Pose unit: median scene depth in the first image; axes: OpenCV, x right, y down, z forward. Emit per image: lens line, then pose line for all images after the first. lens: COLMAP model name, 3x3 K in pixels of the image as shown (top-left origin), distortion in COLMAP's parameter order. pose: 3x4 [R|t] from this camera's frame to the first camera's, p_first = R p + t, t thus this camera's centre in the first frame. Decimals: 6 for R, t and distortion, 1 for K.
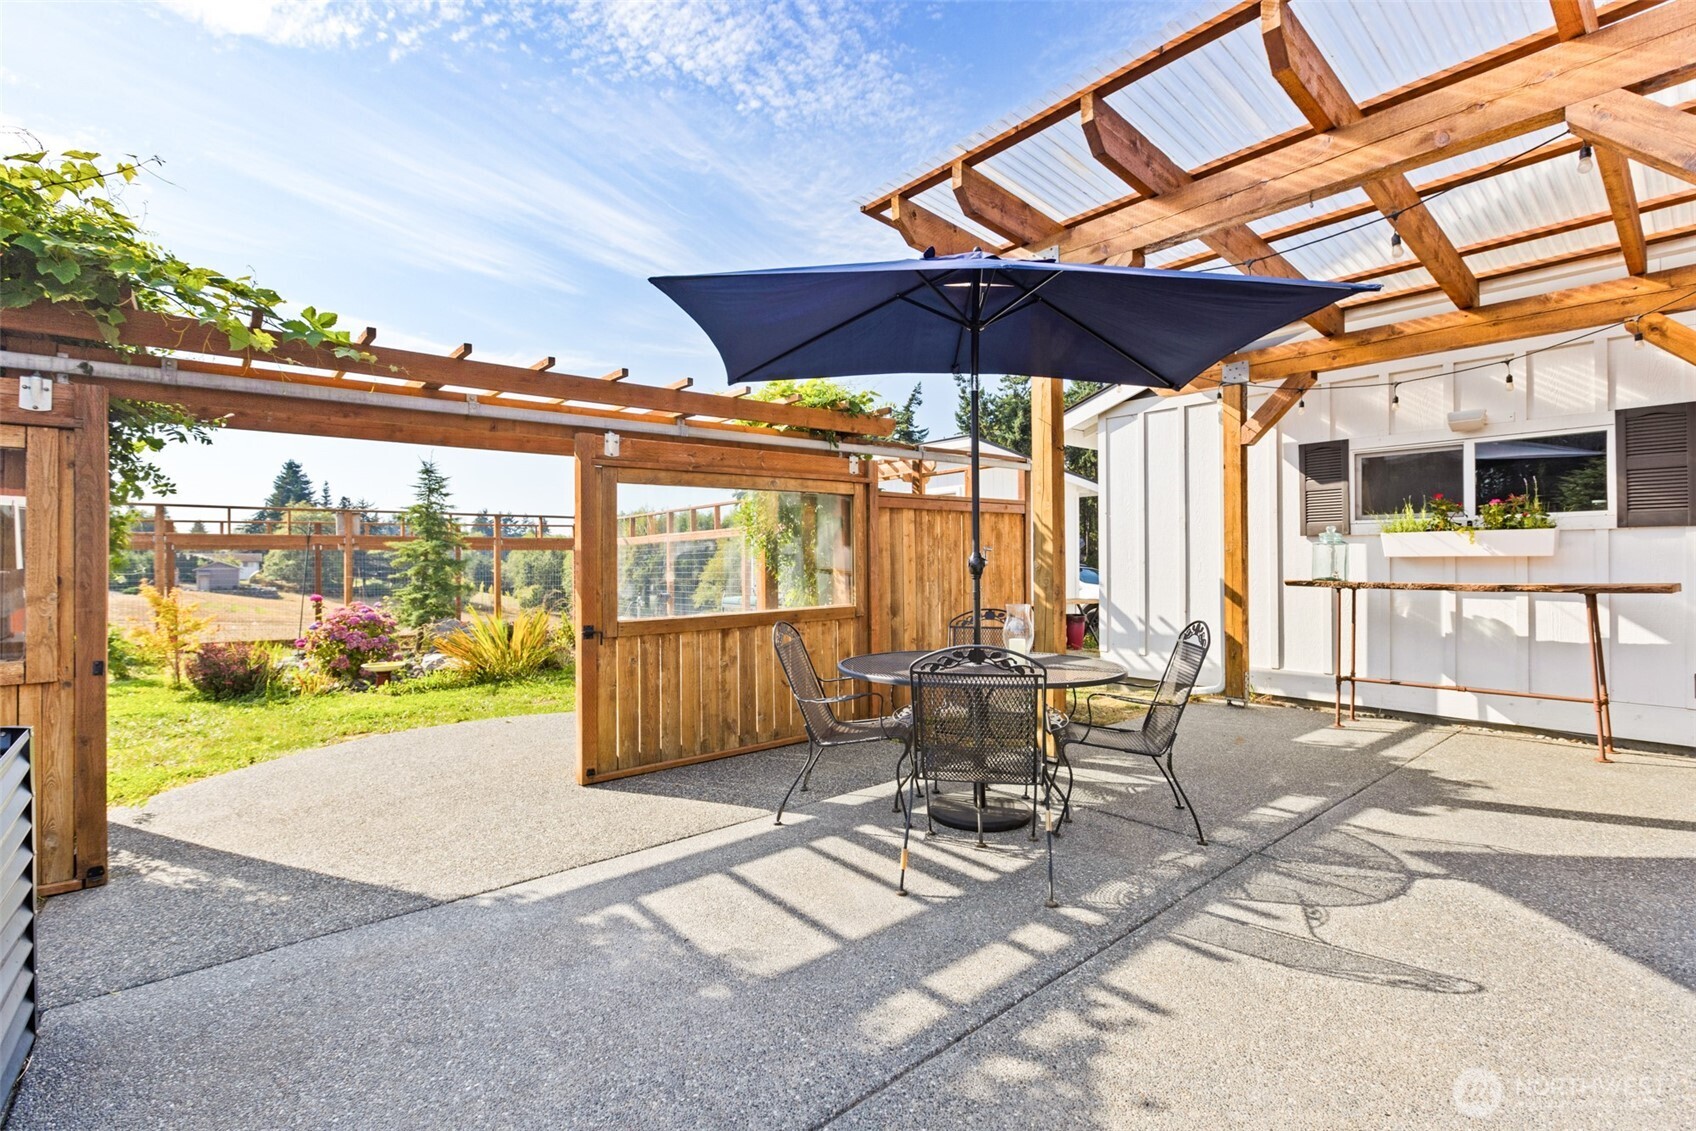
lens RADIAL K [[744.1, 0, 854.2], [0, 744.1, 550.7], [0, 0, 1]] dist [0.001439, 0.000384]
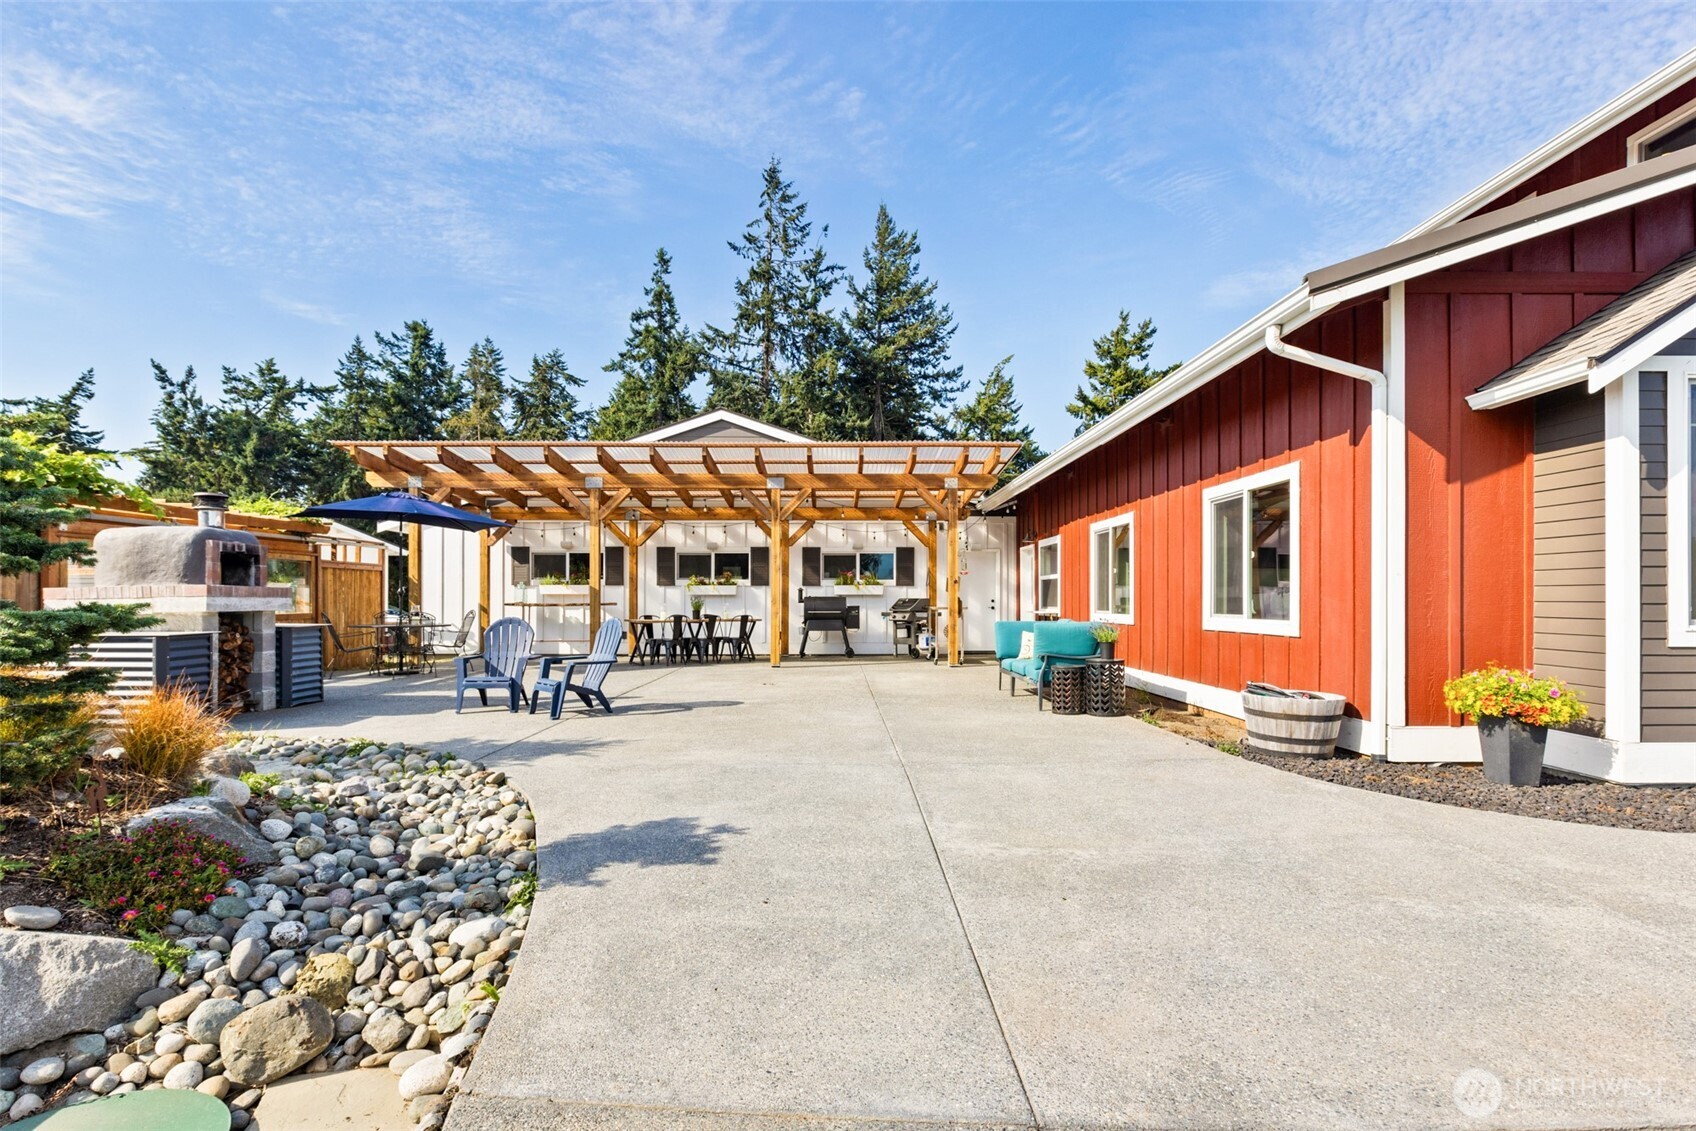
lens RADIAL K [[829.2, 0, 840.2], [0, 829.2, 621.6], [0, 0, 1]] dist [0.005458, 0.000491]
pose [[0.650421, -0.008118, 0.759531, -0.785090], [-0.011621, 0.999719, 0.020637, 0.030983], [-0.759485, -0.022249, 0.650144, -1.633112]]
